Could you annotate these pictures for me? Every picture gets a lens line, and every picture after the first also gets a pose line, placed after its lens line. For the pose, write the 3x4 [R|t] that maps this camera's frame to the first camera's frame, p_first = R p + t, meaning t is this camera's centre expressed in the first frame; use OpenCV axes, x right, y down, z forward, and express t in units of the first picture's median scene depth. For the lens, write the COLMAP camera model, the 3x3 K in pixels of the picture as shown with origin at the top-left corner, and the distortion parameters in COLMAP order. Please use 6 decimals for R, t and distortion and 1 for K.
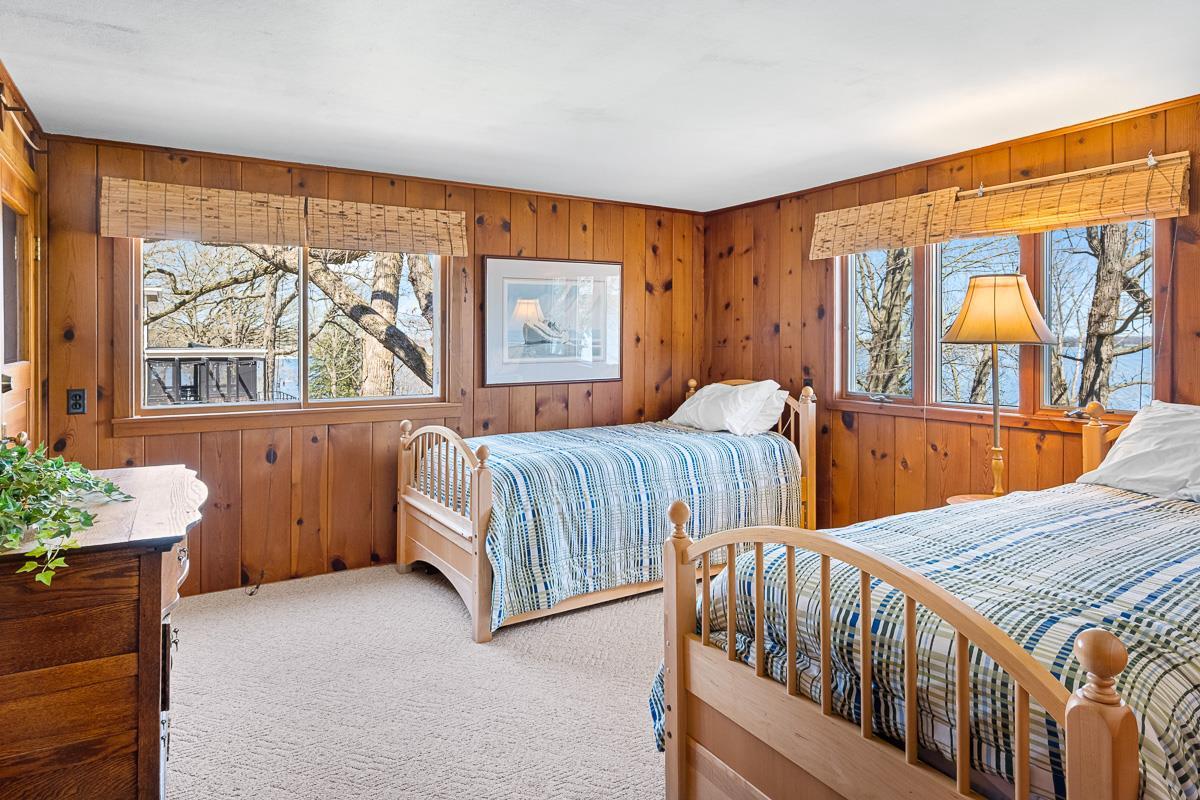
lens RADIAL K [[679.0, 0, 591.1], [0, 679.0, 377.3], [0, 0, 1]] dist [0.001163, 0.001121]
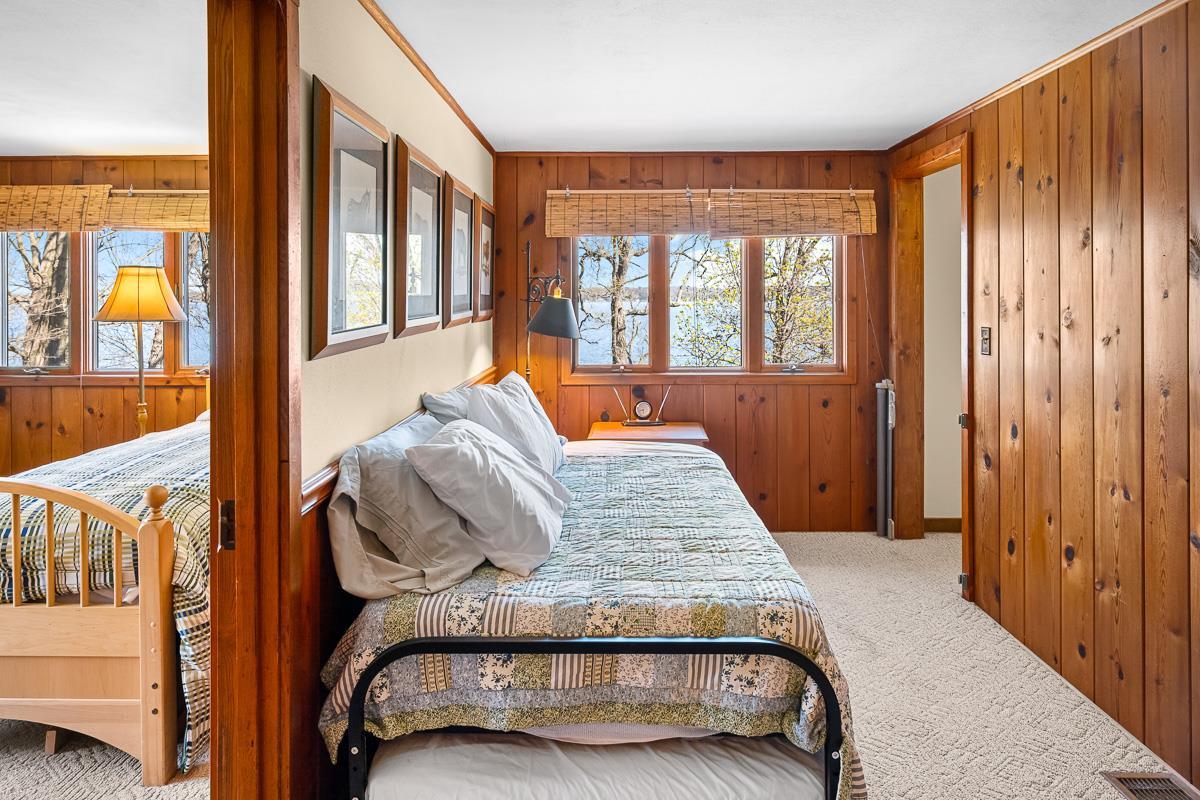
lens RADIAL K [[742.9, 0, 600.9], [0, 742.9, 284.2], [0, 0, 1]] dist [0.003582, -0.001408]
pose [[0.502929, 0.018168, 0.864137, -0.266360], [0.039542, 0.998249, -0.044000, -0.035771], [-0.863423, 0.056299, 0.501330, -0.685850]]
